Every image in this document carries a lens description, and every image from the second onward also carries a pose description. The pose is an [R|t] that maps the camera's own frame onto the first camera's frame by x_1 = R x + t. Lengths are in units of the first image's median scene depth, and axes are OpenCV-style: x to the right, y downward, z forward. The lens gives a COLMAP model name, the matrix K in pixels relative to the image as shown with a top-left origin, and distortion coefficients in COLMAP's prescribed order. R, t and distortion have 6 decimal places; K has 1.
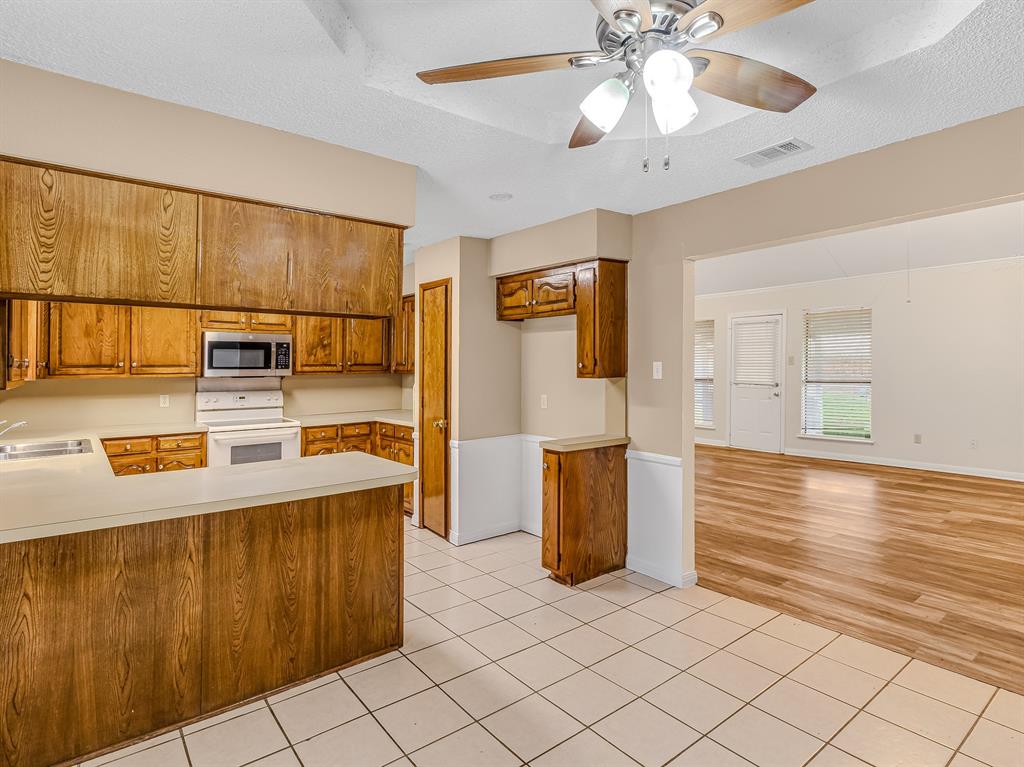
lens RADIAL K [[547.4, 0, 512.0], [0, 547.4, 383.5], [0, 0, 1]] dist [0.001632, 0.000355]
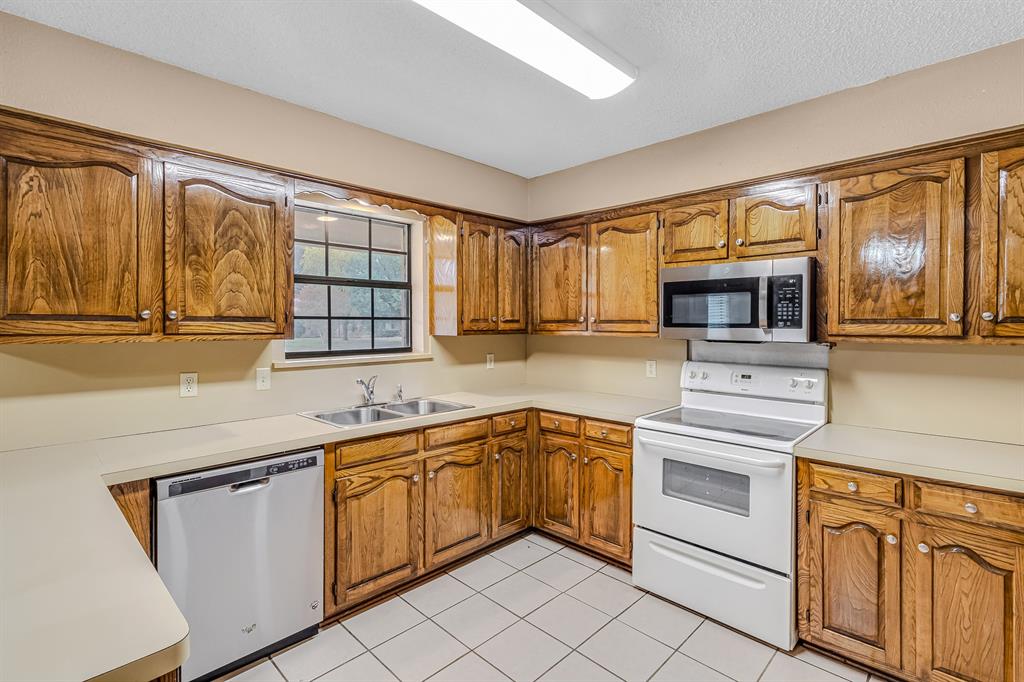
lens RADIAL K [[496.0, 0, 511.0], [0, 496.0, 320.5], [0, 0, 1]] dist [0.001331, 0.000158]
pose [[0.110011, 0.004065, -0.993922, 0.001597], [-0.030587, 0.999532, 0.000703, -0.026866], [0.993460, 0.030324, 0.110084, 0.716860]]
